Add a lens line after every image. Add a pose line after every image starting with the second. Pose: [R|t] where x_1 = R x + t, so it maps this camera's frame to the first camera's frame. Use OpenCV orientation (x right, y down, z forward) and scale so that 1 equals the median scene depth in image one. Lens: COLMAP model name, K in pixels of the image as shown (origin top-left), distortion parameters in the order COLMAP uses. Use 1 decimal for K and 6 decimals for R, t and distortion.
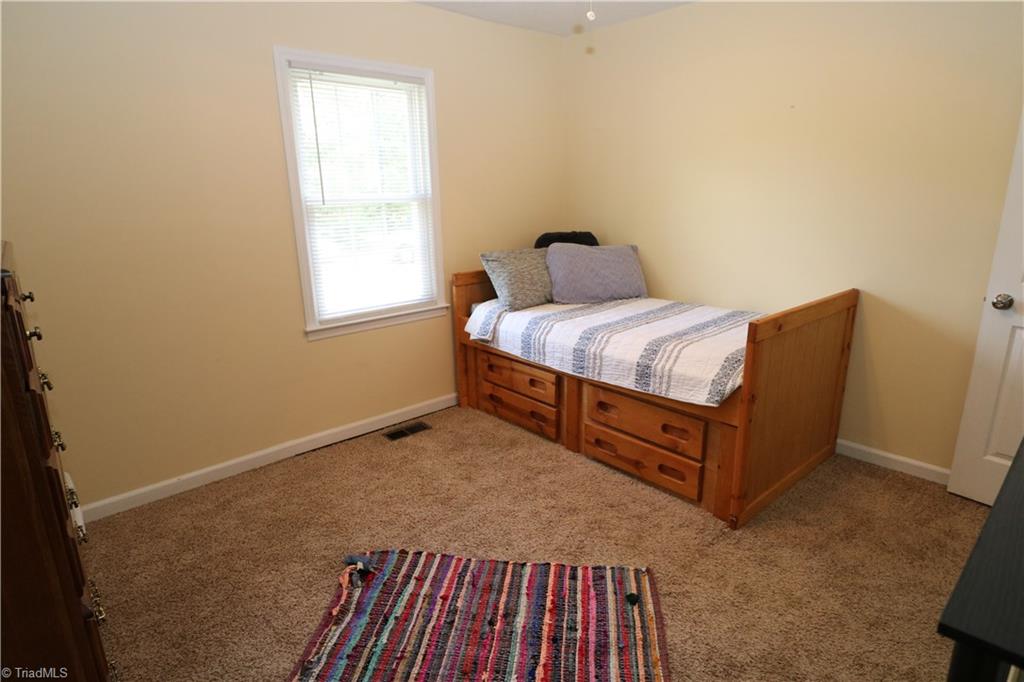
lens RADIAL K [[553.9, 0, 516.5], [0, 553.9, 341.4], [0, 0, 1]] dist [-0.001806, -0.003275]
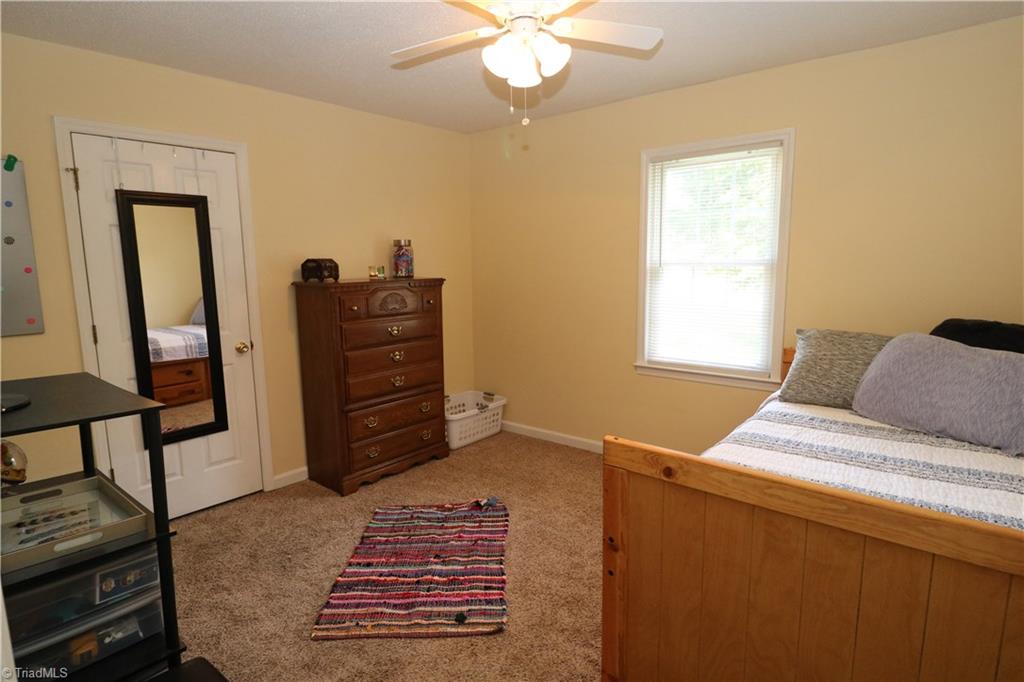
lens RADIAL K [[553.9, 0, 517.6], [0, 553.9, 343.1], [0, 0, 1]] dist [-0.001806, -0.003275]
pose [[0.134476, 0.162897, -0.977436, 1.129565], [-0.245886, 0.961031, 0.126334, -0.223784], [0.959925, 0.223349, 0.169290, 0.726919]]
